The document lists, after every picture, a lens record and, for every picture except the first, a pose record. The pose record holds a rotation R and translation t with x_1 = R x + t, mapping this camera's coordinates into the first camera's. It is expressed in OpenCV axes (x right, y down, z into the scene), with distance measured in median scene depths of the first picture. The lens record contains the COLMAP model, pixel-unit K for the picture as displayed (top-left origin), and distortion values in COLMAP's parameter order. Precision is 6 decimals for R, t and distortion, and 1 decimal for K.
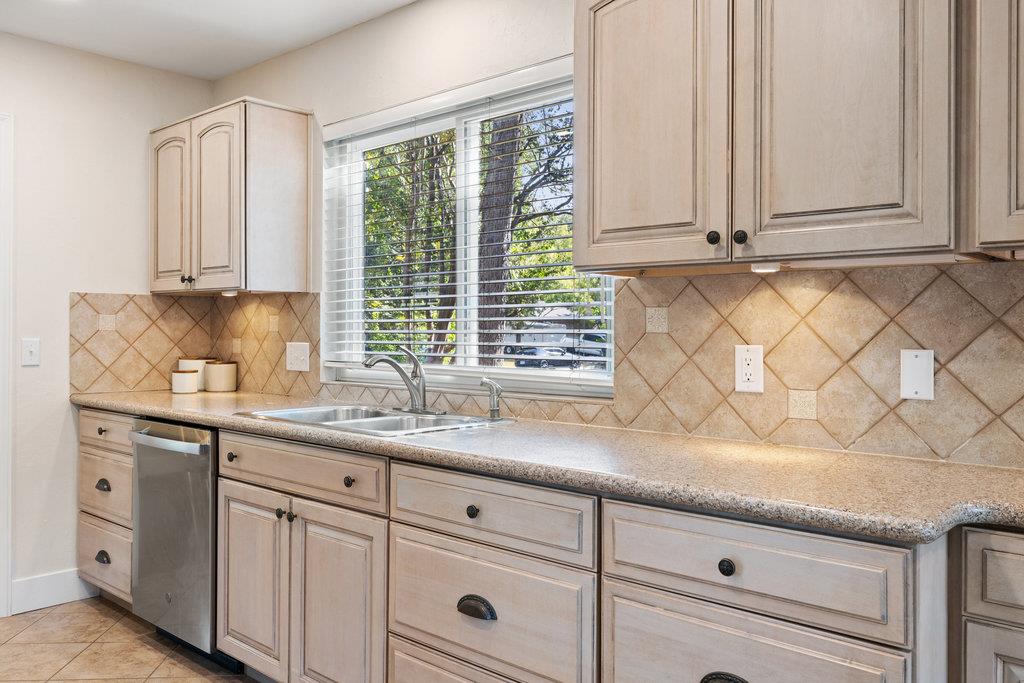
lens RADIAL K [[822.2, 0, 510.5], [0, 822.2, 321.4], [0, 0, 1]] dist [-0.015323, -0.003231]
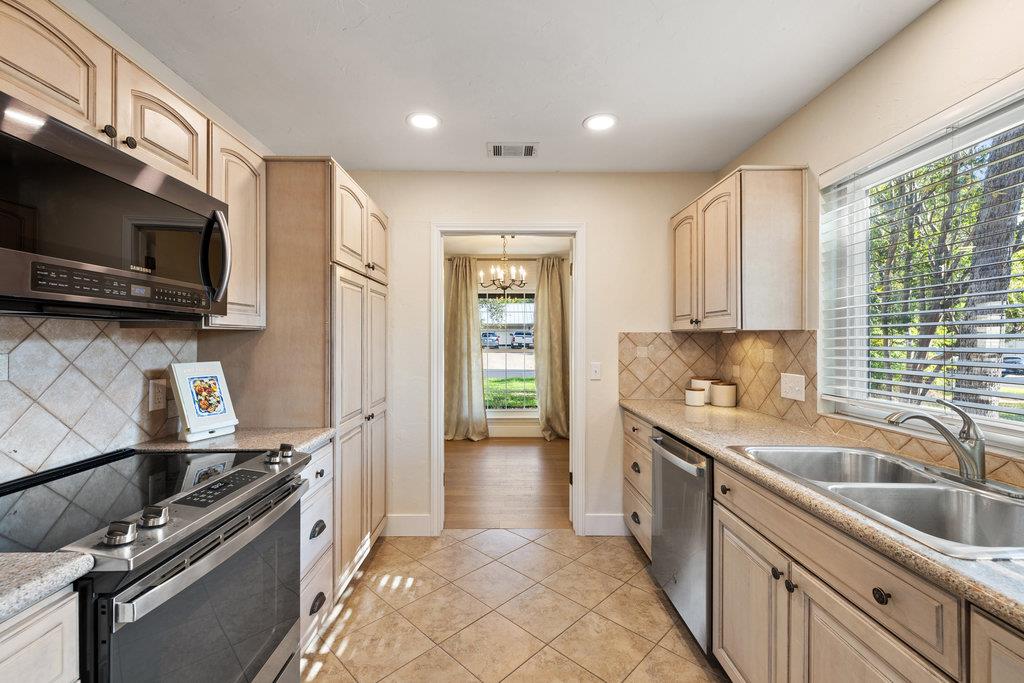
lens RADIAL K [[433.8, 0, 512.0], [0, 433.8, 341.5], [0, 0, 1]] dist [0.003237, -0.000278]
pose [[0.685858, -0.000181, -0.727736, -0.089425], [0.007713, 0.999946, 0.007020, -0.026703], [0.727695, -0.010428, 0.685822, 0.312231]]
